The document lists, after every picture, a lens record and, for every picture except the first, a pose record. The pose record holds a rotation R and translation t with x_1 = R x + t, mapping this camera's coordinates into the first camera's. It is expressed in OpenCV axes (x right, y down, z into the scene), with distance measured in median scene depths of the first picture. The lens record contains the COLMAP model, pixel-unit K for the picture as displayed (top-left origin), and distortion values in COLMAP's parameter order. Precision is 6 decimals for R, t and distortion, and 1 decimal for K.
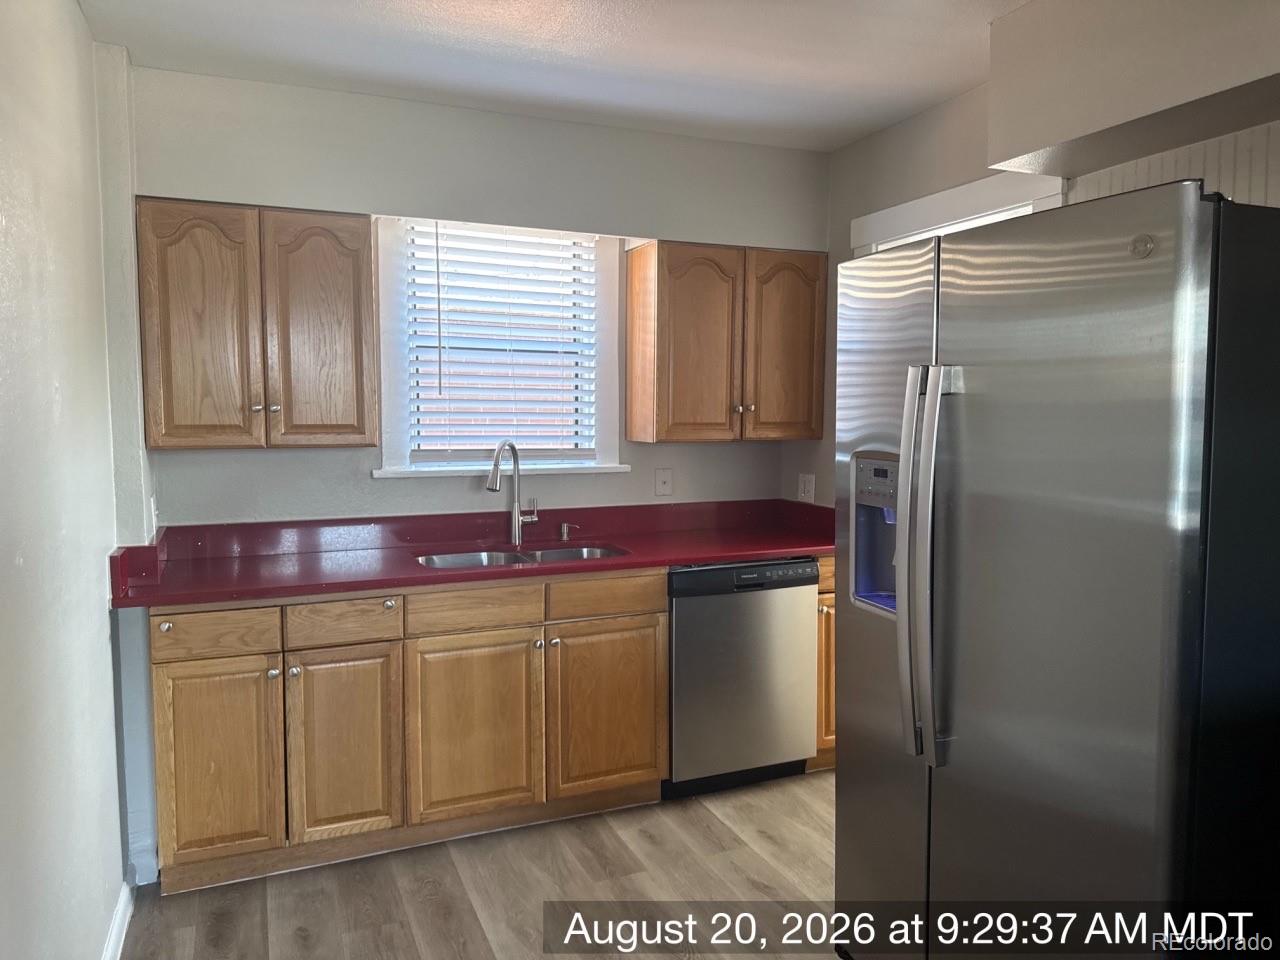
lens RADIAL K [[904.2, 0, 647.3], [0, 904.2, 472.9], [0, 0, 1]] dist [0.065106, -0.073063]
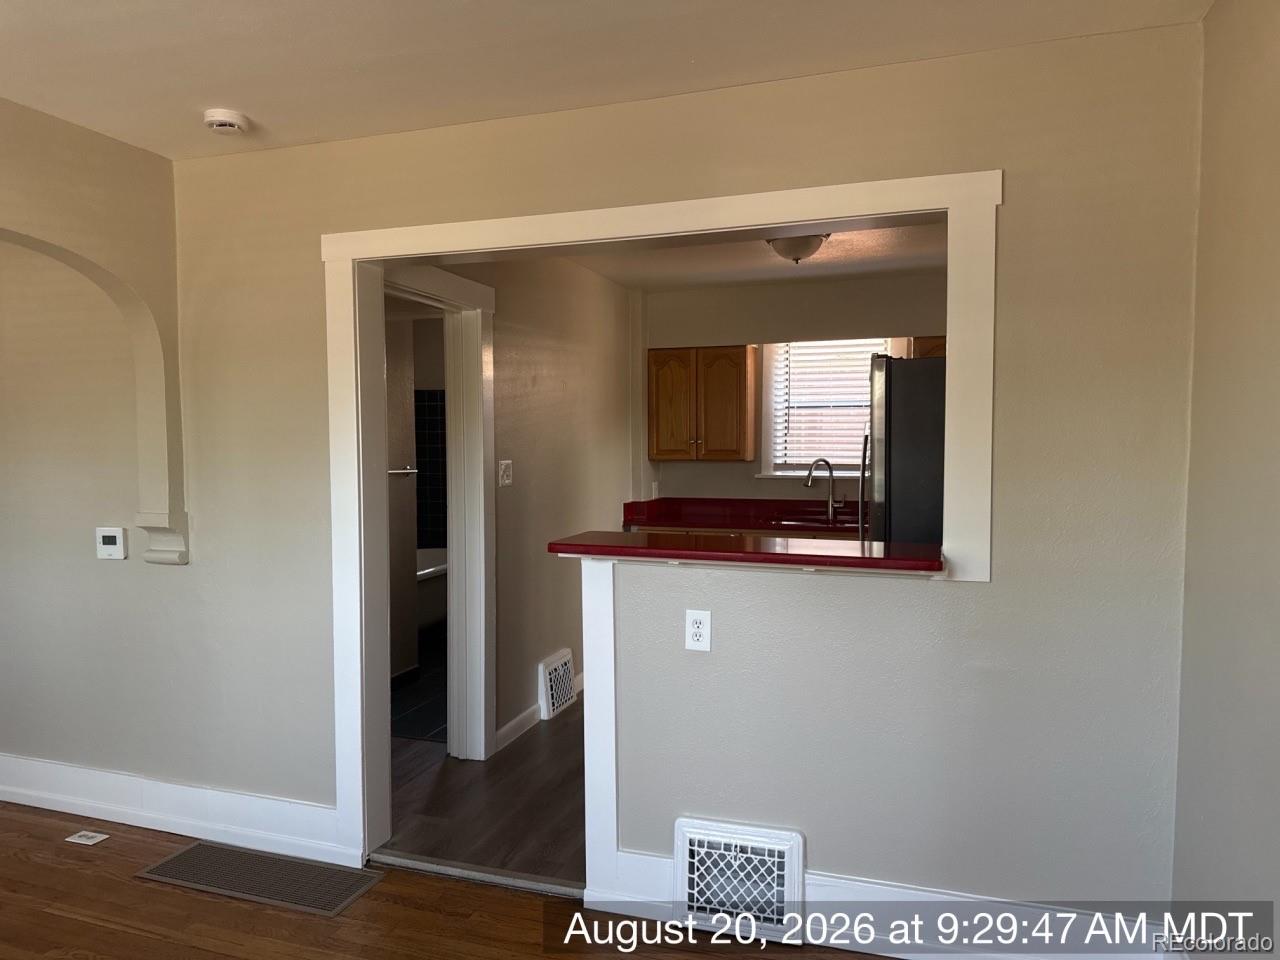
lens RADIAL K [[904.2, 0, 617.0], [0, 904.2, 479.9], [0, 0, 1]] dist [0.065106, -0.073063]
pose [[0.720415, 0.025631, -0.693069, 0.877930], [-0.040873, 0.999149, -0.005534, 0.035207], [0.692338, 0.032314, 0.720850, -0.615438]]
